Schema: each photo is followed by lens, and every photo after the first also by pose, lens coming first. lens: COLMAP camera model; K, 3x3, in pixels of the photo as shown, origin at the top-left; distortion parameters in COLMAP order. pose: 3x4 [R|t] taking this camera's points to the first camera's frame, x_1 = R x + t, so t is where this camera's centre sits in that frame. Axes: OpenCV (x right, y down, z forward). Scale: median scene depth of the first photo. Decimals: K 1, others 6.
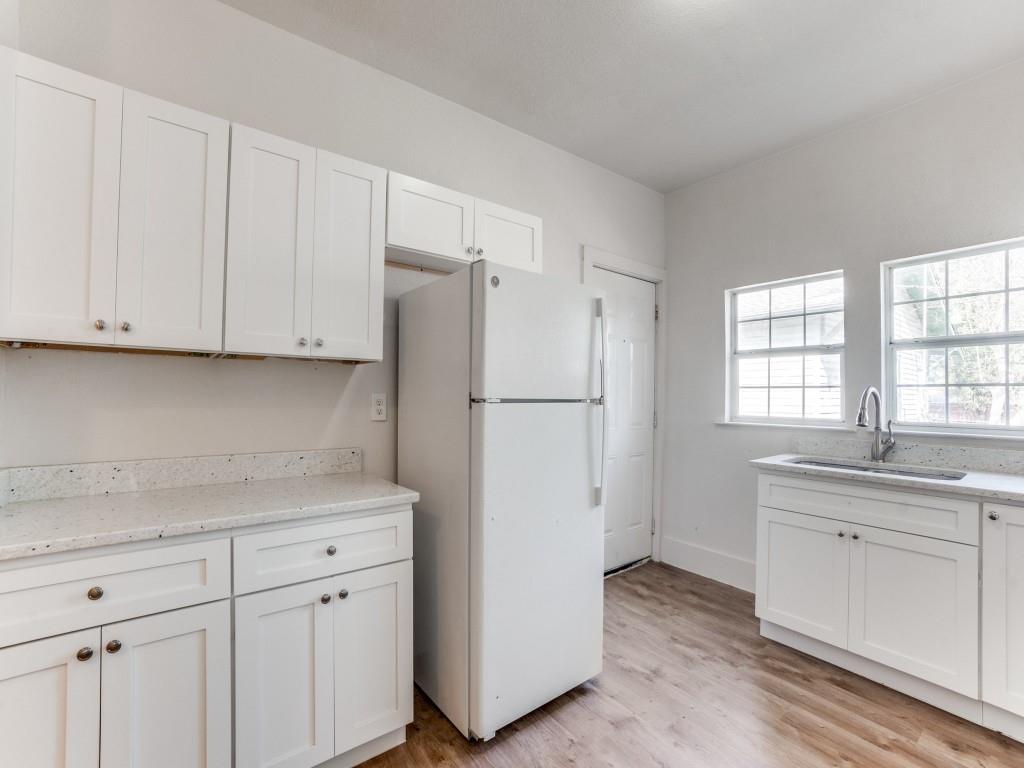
lens RADIAL K [[451.5, 0, 510.3], [0, 451.5, 390.0], [0, 0, 1]] dist [-0.060610, 0.018447]
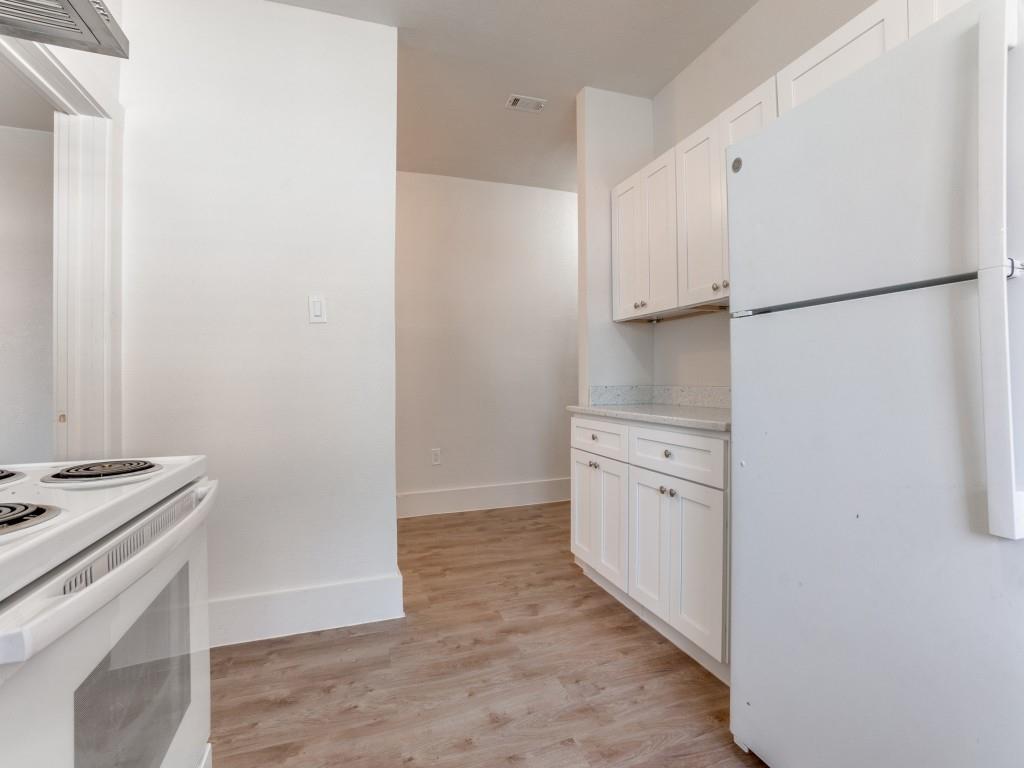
lens RADIAL K [[453.8, 0, 499.2], [0, 453.8, 384.2], [0, 0, 1]] dist [-0.027638, 0.000321]
pose [[-0.333497, 0.003417, -0.942745, 0.609805], [0.020650, 0.999780, -0.003681, 0.102510], [0.942525, -0.020695, -0.333494, 0.629697]]
